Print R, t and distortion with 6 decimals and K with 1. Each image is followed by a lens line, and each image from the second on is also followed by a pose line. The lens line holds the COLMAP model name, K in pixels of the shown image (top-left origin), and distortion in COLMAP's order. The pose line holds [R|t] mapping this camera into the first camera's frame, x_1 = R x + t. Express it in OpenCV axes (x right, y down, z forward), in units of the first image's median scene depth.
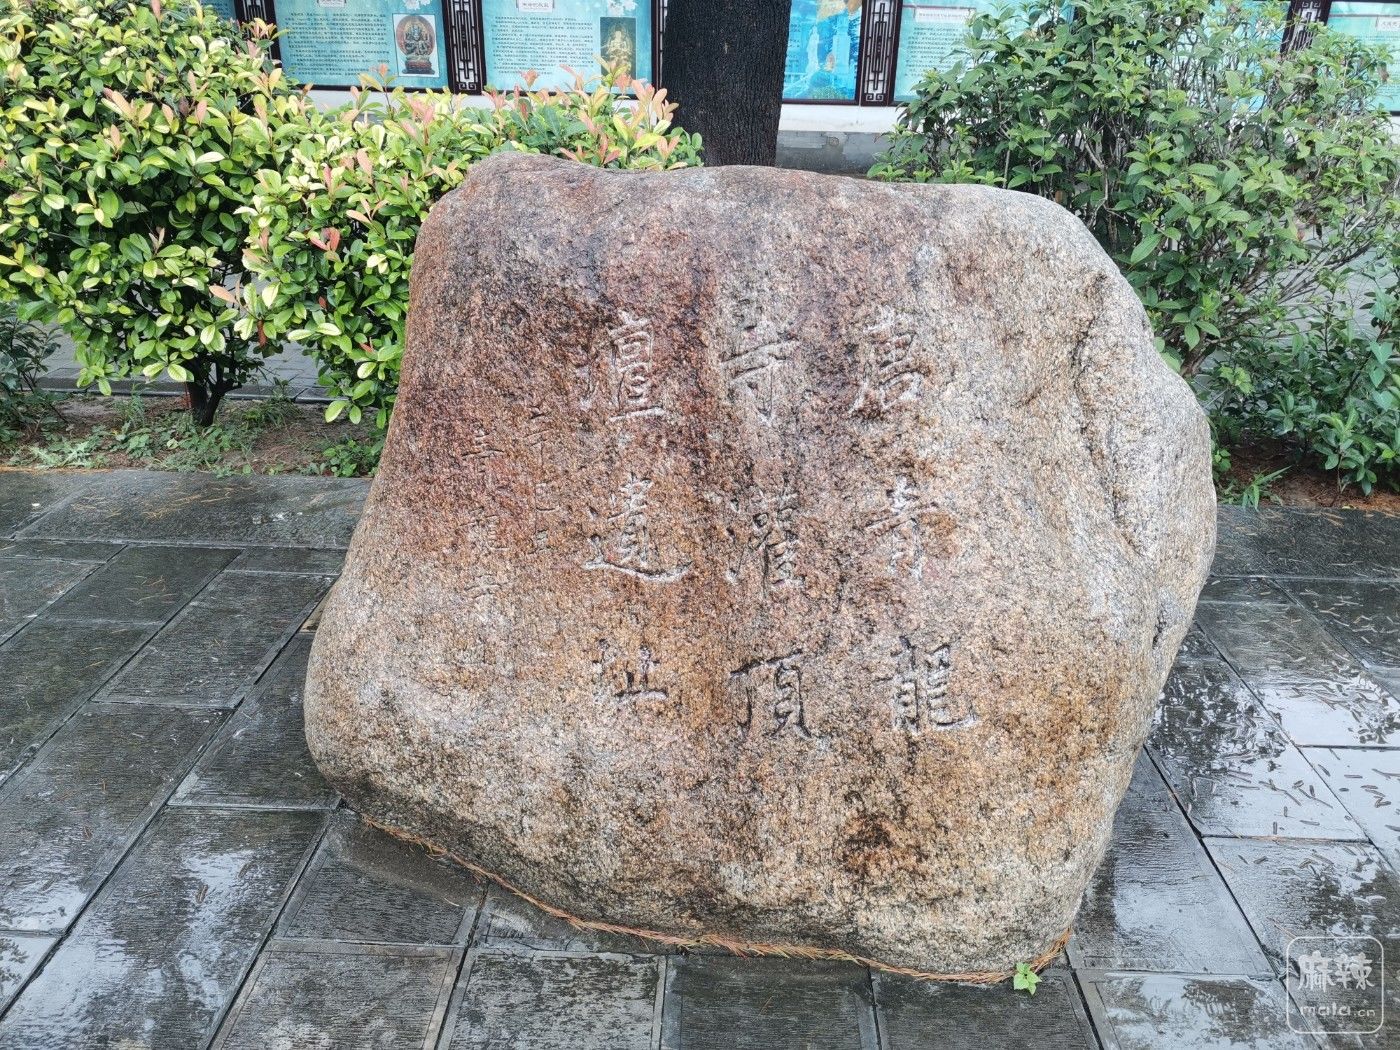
lens RADIAL K [[1051.9, 0, 699.2], [0, 1051.9, 525.7], [0, 0, 1]] dist [0.057170, -0.065043]
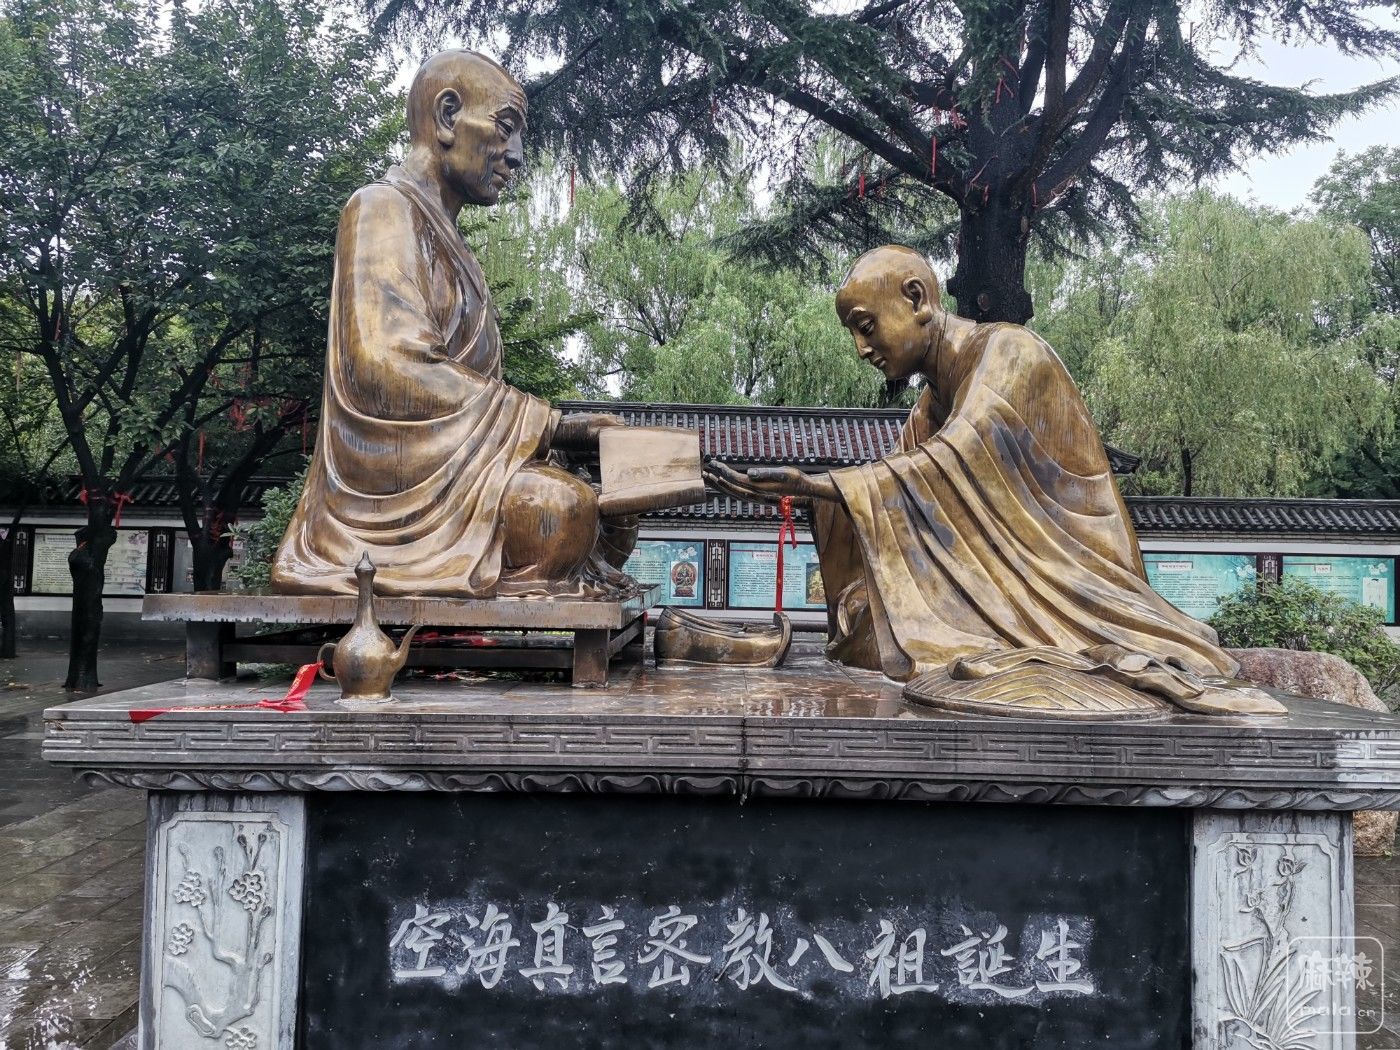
lens RADIAL K [[1051.9, 0, 696.9], [0, 1051.9, 522.9], [0, 0, 1]] dist [0.057170, -0.065043]
pose [[0.999059, 0.006964, 0.042819, -0.313649], [0.012671, 0.897140, -0.441565, 0.137369], [-0.041489, 0.441691, 0.896207, -0.378894]]
